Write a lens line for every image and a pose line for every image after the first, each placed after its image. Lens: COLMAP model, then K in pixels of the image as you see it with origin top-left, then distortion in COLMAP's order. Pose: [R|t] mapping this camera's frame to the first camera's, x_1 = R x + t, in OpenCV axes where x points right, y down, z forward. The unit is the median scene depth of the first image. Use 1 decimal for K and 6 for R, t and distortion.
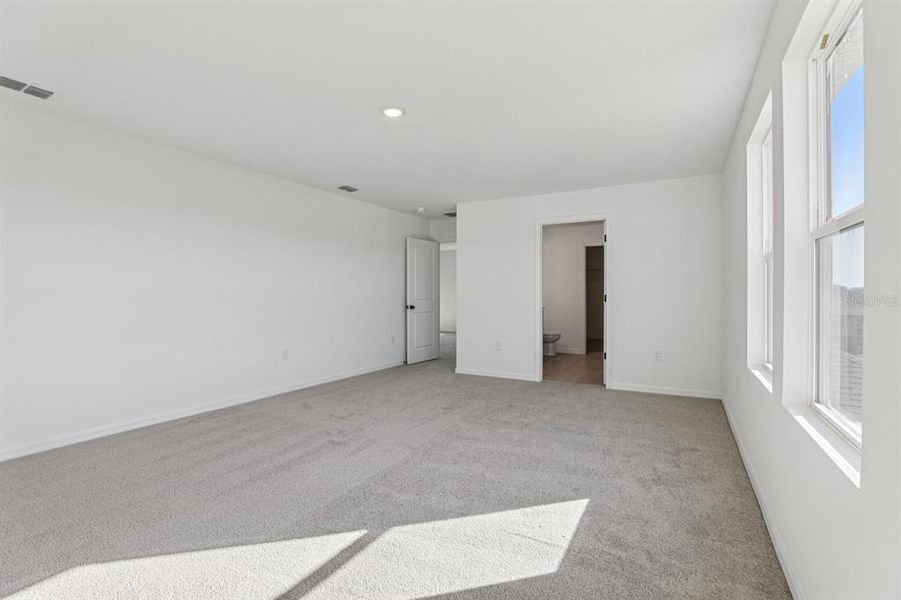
lens RADIAL K [[417.0, 0, 456.2], [0, 417.0, 296.8], [0, 0, 1]] dist [-0.002217, -0.000137]
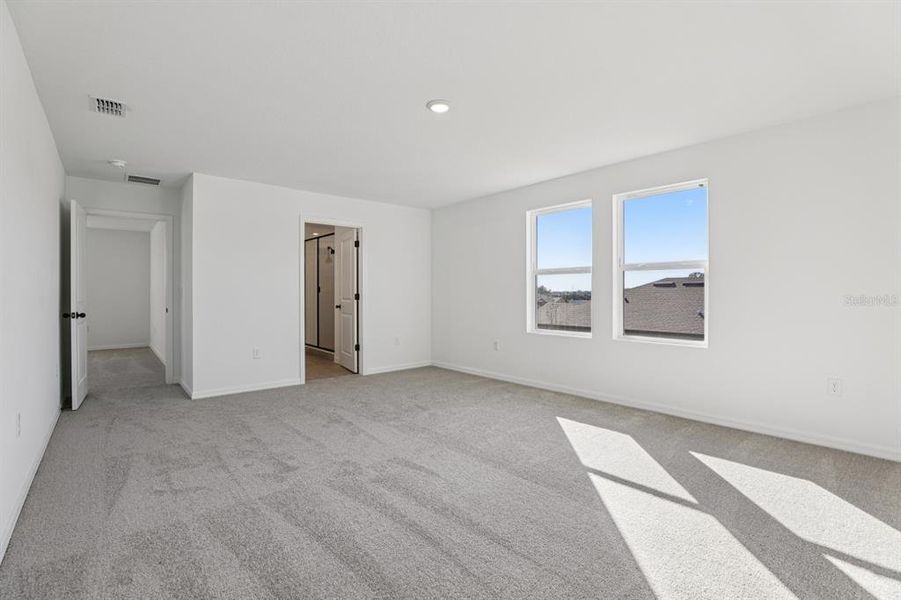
lens RADIAL K [[401.4, 0, 449.7], [0, 401.4, 296.4], [0, 0, 1]] dist [-0.000998, 0.000049]
pose [[0.350187, -0.001993, 0.936678, -0.784529], [0.007929, 0.999968, -0.000837, 0.002906], [-0.936646, 0.007720, 0.350192, 0.492756]]
